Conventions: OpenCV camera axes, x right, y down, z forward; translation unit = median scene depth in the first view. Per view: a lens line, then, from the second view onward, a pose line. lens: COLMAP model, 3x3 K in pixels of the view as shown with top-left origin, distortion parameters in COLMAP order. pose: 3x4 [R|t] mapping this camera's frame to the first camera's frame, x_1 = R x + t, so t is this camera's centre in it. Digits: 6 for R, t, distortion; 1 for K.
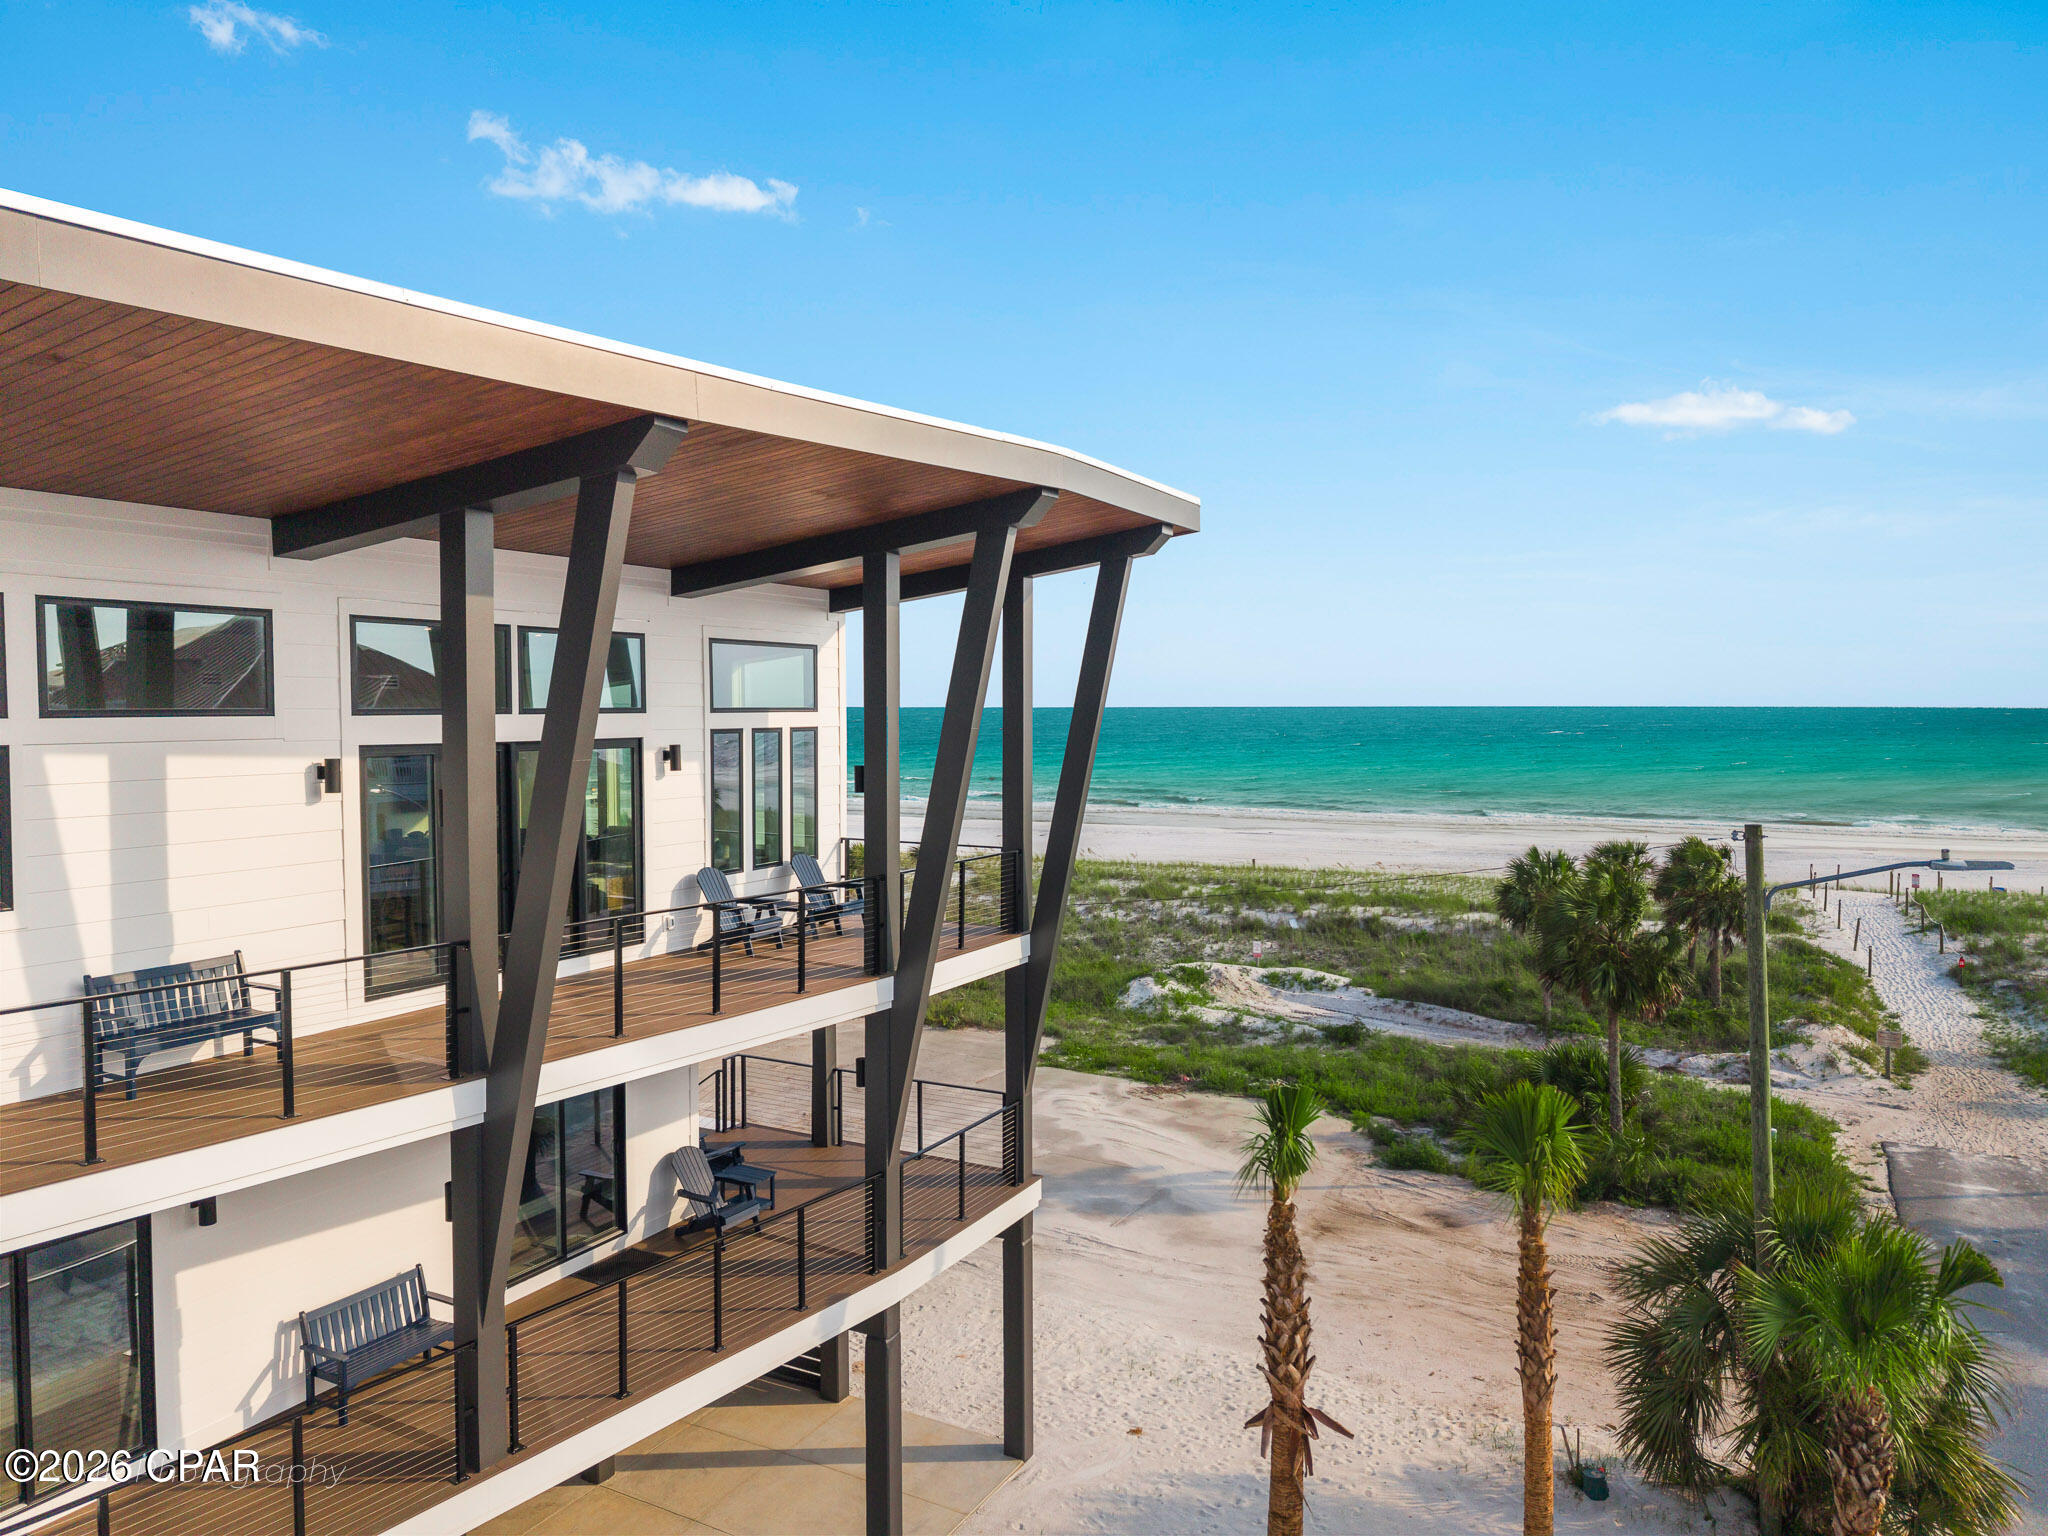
lens RADIAL K [[1422.8, 0, 1029.0], [0, 1422.8, 821.4], [0, 0, 1]] dist [-0.063800, 0.000025]
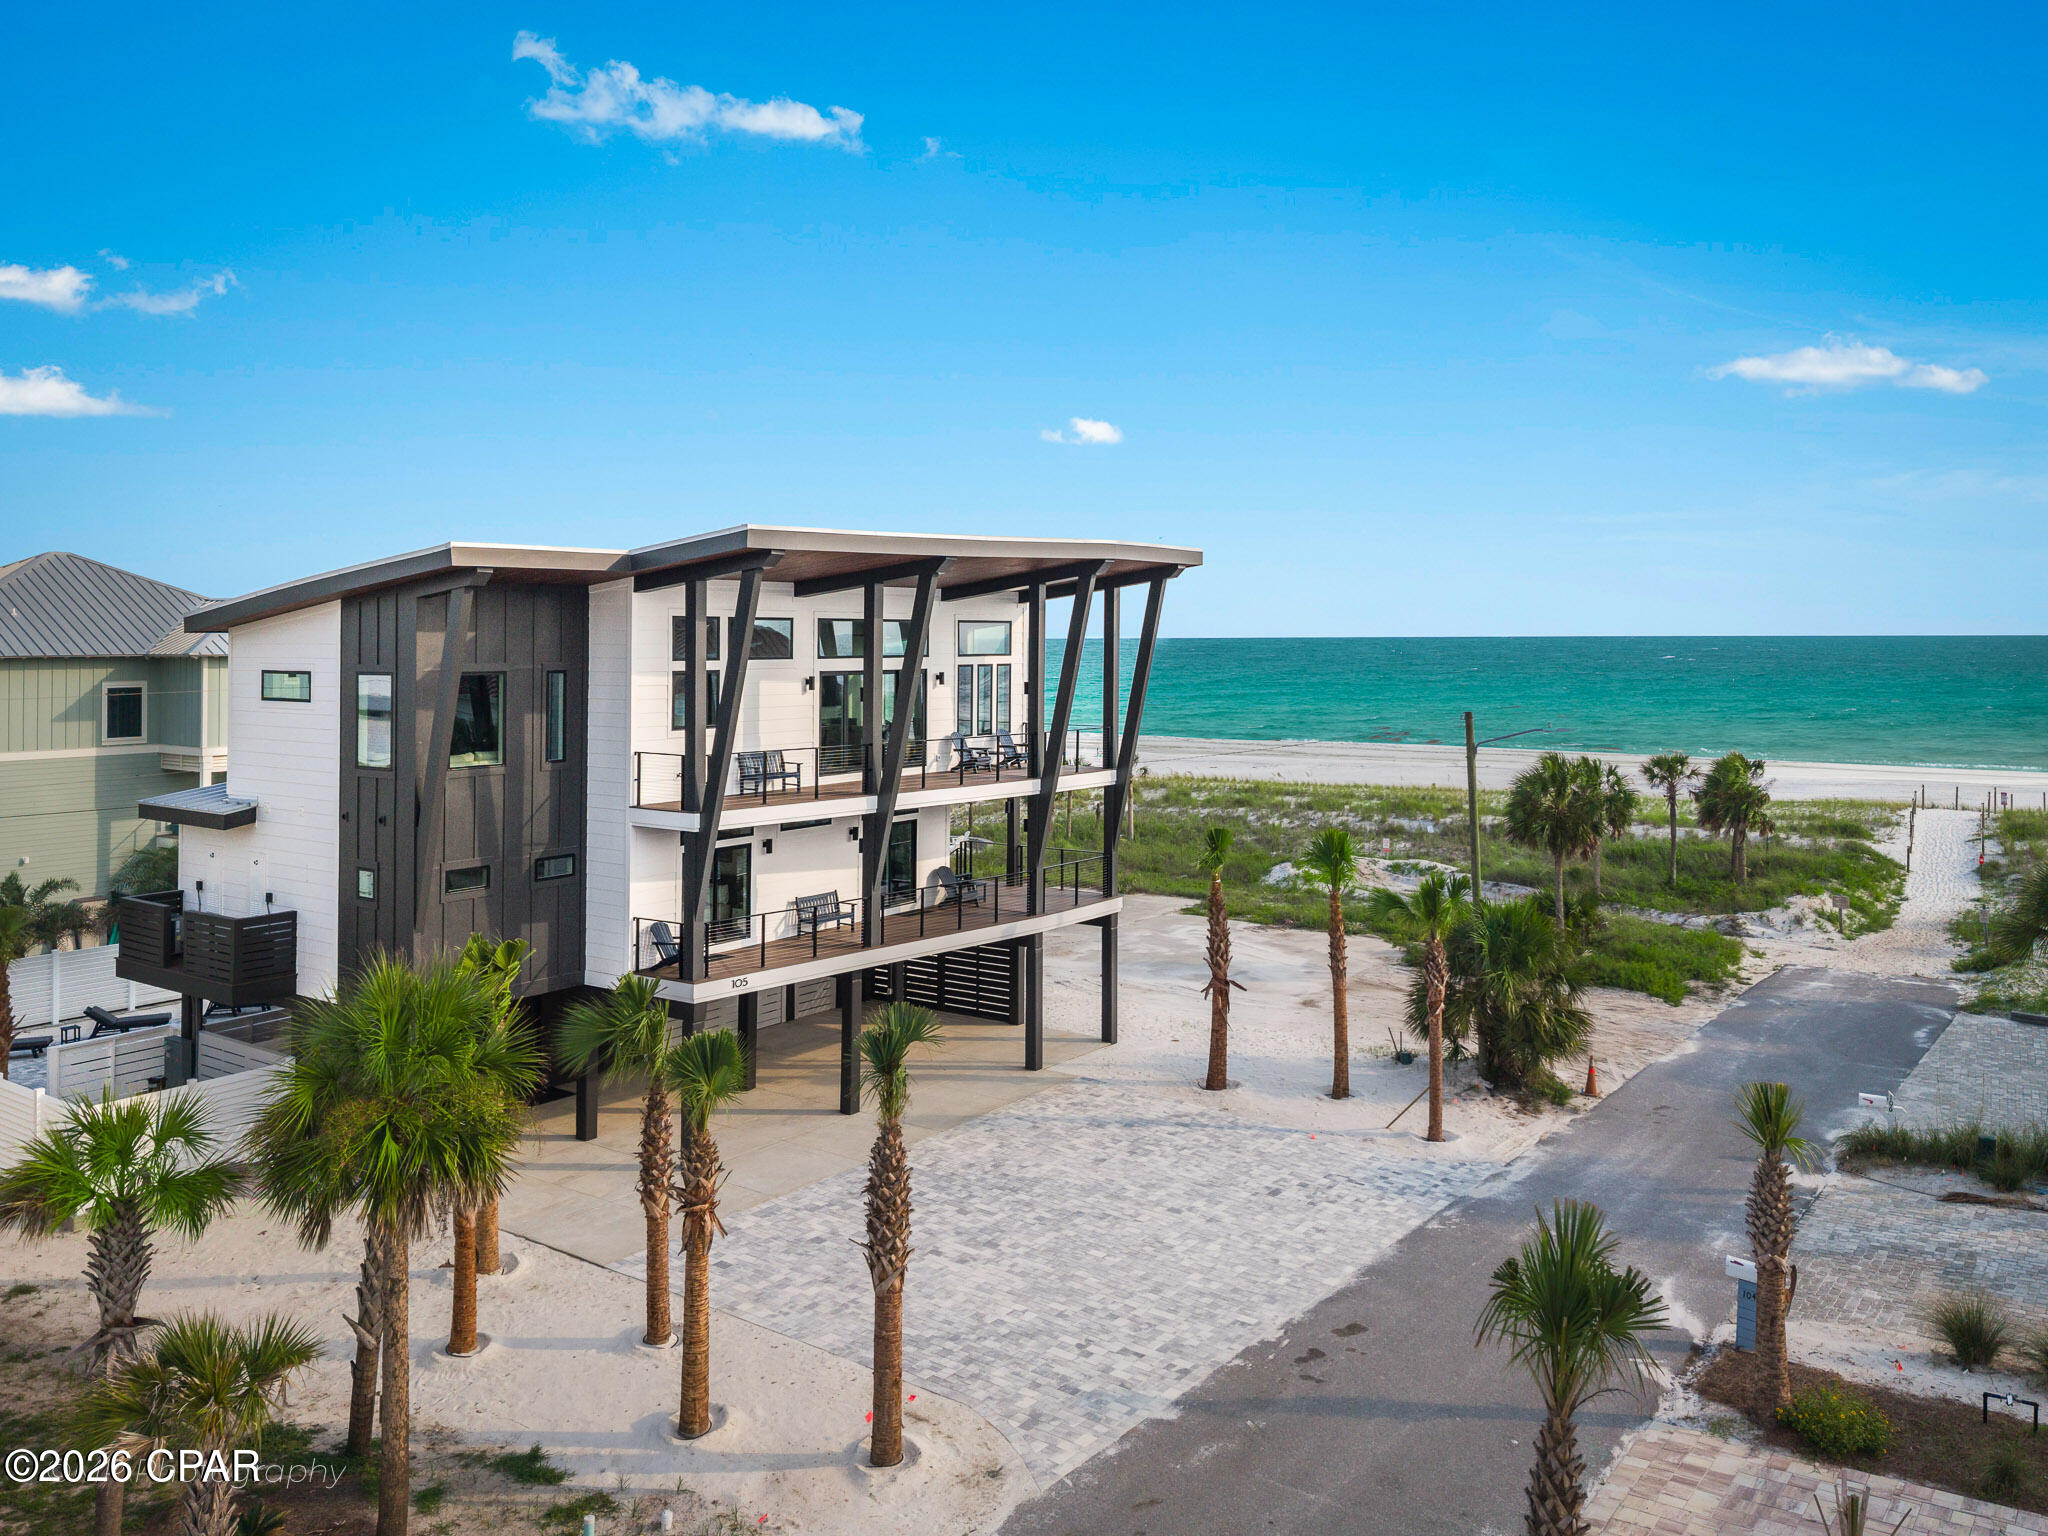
lens RADIAL K [[1470.4, 0, 1031.2], [0, 1470.4, 733.2], [0, 0, 1]] dist [0.009212, -0.002259]
pose [[0.988043, 0.004525, -0.154110, 0.203380], [-0.007212, 0.999832, -0.016876, 0.067318], [0.154008, 0.017786, 0.987910, -1.053793]]
